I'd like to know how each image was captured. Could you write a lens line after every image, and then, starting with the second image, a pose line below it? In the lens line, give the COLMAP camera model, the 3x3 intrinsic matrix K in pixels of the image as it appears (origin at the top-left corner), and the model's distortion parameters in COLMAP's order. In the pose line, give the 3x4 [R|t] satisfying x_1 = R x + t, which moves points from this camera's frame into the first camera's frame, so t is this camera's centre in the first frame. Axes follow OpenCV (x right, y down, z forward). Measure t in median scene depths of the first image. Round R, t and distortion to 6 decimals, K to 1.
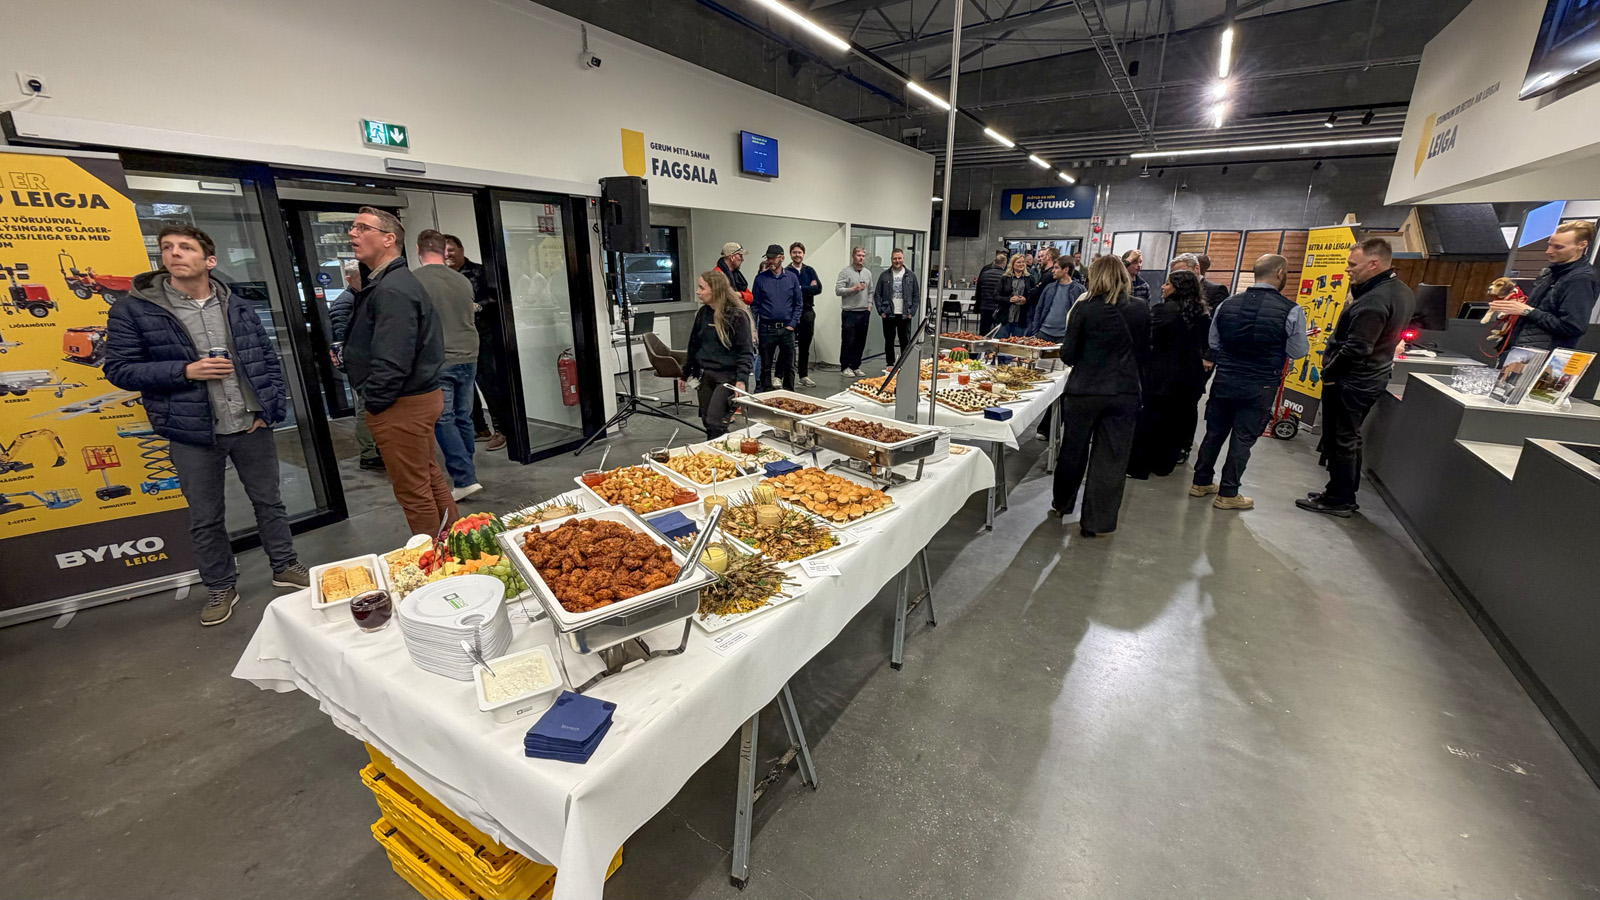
lens RADIAL K [[637.0, 0, 800.0], [0, 637.0, 450.0], [0, 0, 1]] dist [0.000631, -0.000087]
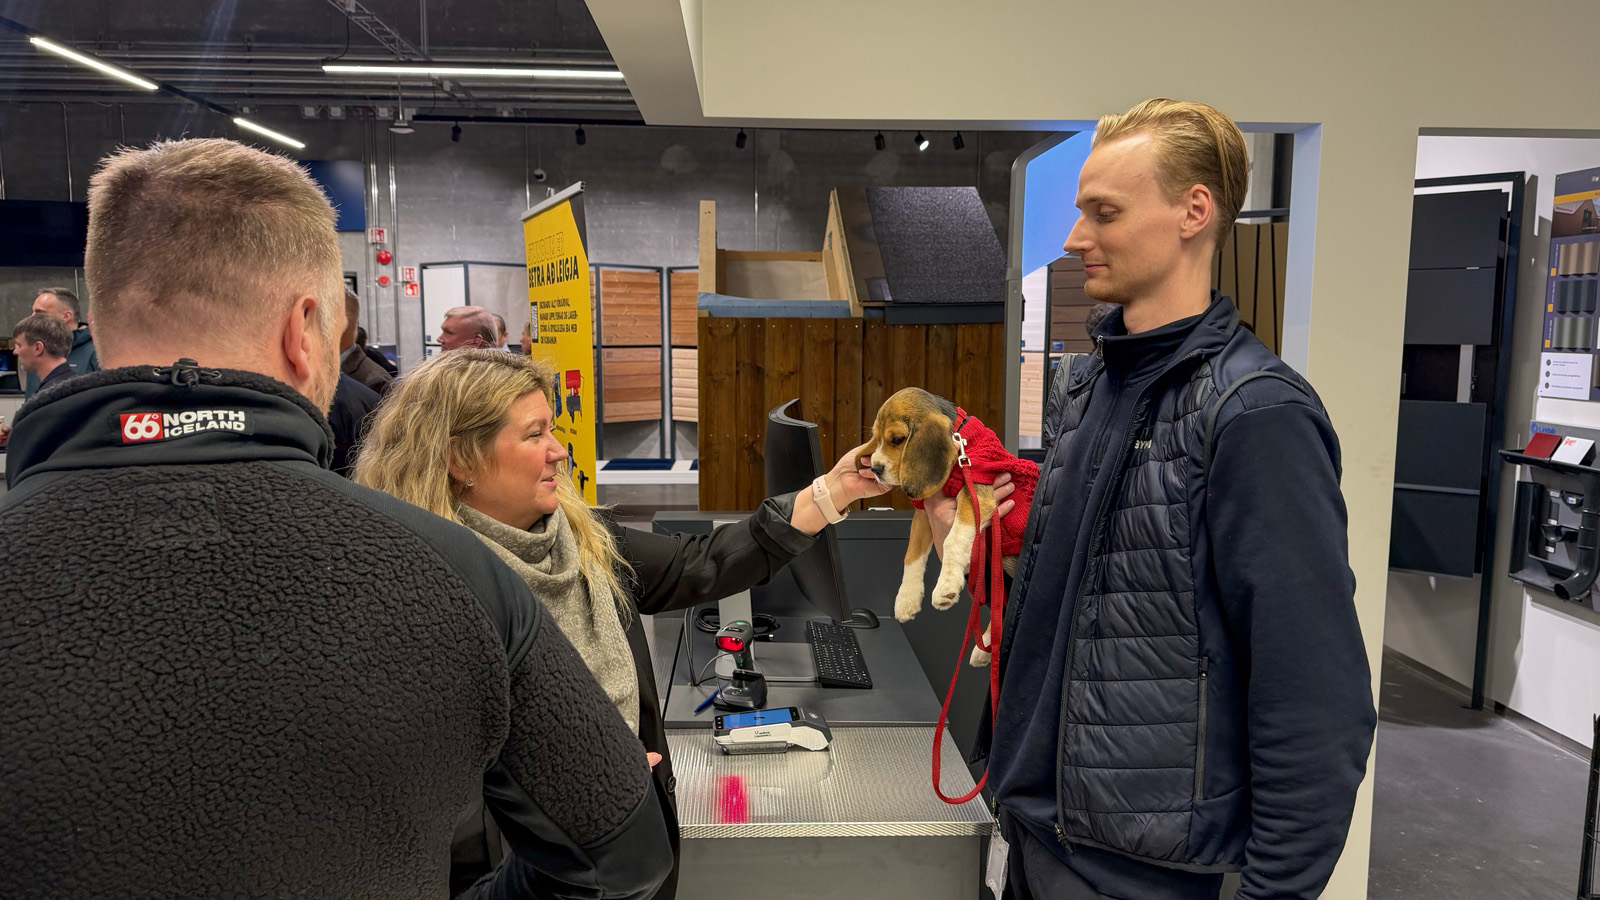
lens RADIAL K [[1126.8, 0, 800.0], [0, 1126.8, 450.0], [0, 0, 1]] dist [0.071502, -0.094314]
pose [[0.829160, -0.062570, 0.555499, 0.269433], [0.161239, 0.978252, -0.130483, -0.067698], [-0.535253, 0.197759, 0.821216, 0.231495]]
